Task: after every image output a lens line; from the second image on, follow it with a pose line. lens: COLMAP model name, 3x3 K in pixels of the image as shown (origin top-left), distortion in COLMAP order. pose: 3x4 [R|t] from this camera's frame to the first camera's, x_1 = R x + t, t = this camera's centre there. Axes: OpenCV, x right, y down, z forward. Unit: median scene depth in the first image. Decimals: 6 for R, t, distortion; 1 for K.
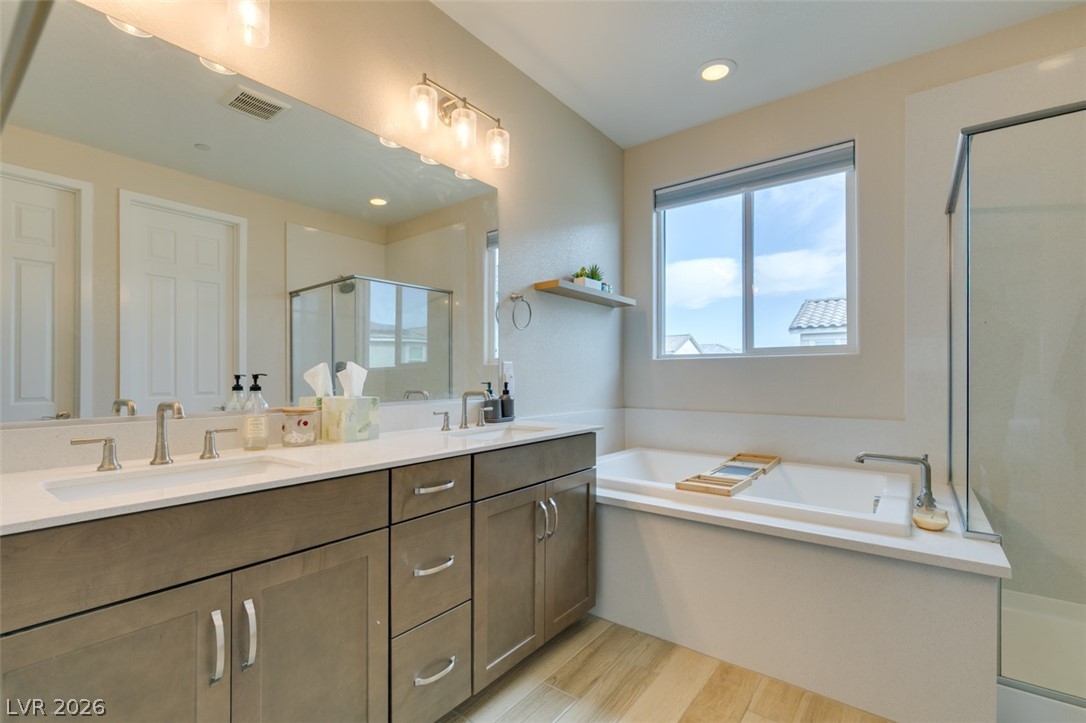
lens RADIAL K [[484.7, 0, 537.7], [0, 484.7, 375.7], [0, 0, 1]] dist [0.003276, -0.000951]
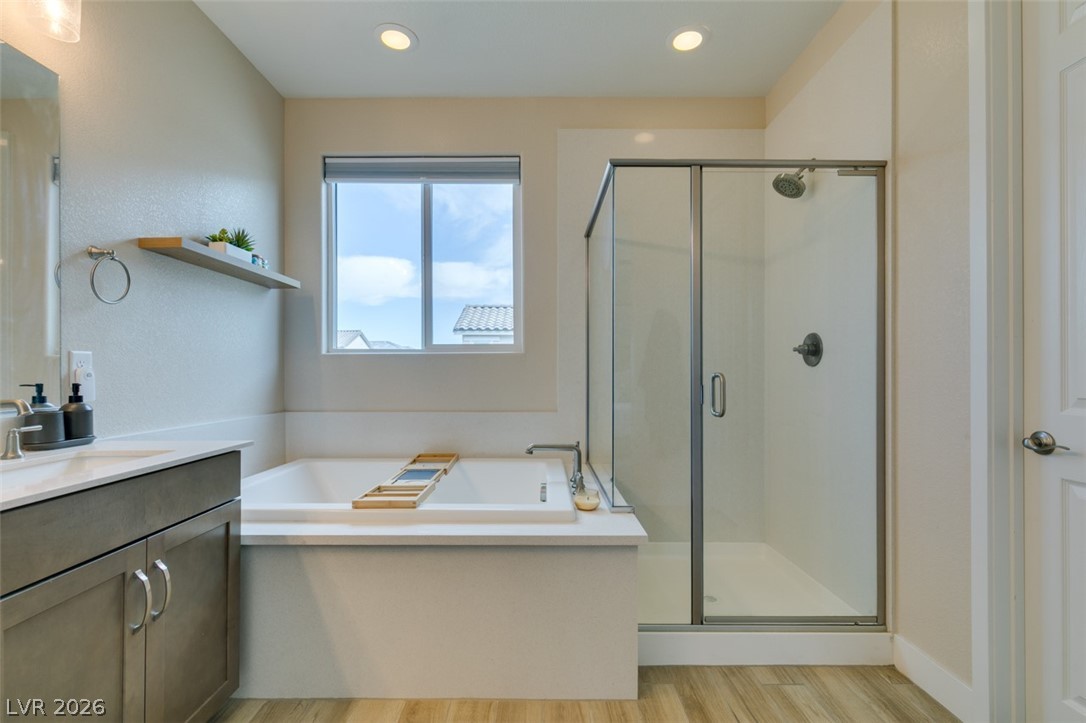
lens RADIAL K [[484.7, 0, 542.2], [0, 484.7, 370.4], [0, 0, 1]] dist [0.003276, -0.000951]
pose [[0.788295, 0.001841, 0.615295, 0.025037], [0.000638, 0.999993, -0.003809, -0.001018], [-0.615298, 0.003395, 0.788288, 0.125040]]
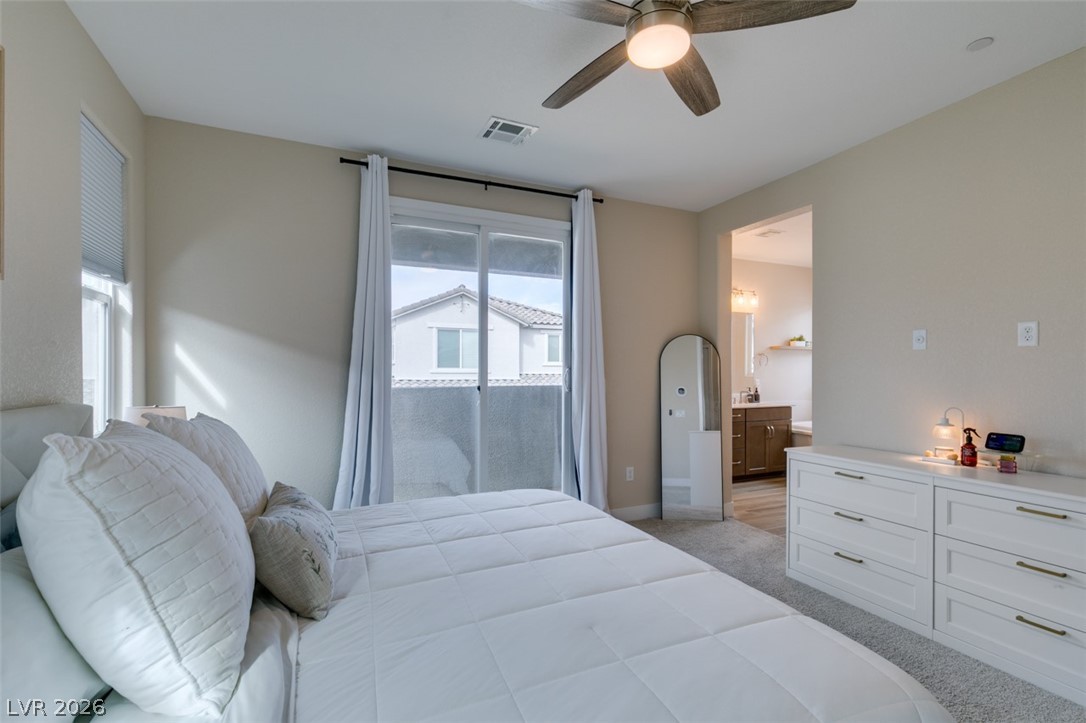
lens RADIAL K [[484.7, 0, 546.8], [0, 484.7, 369.7], [0, 0, 1]] dist [0.003276, -0.000951]
pose [[0.886757, 0.004676, -0.462212, 0.143555], [-0.008147, 0.999952, -0.005515, -0.061819], [0.462164, 0.008656, 0.886752, -1.887503]]
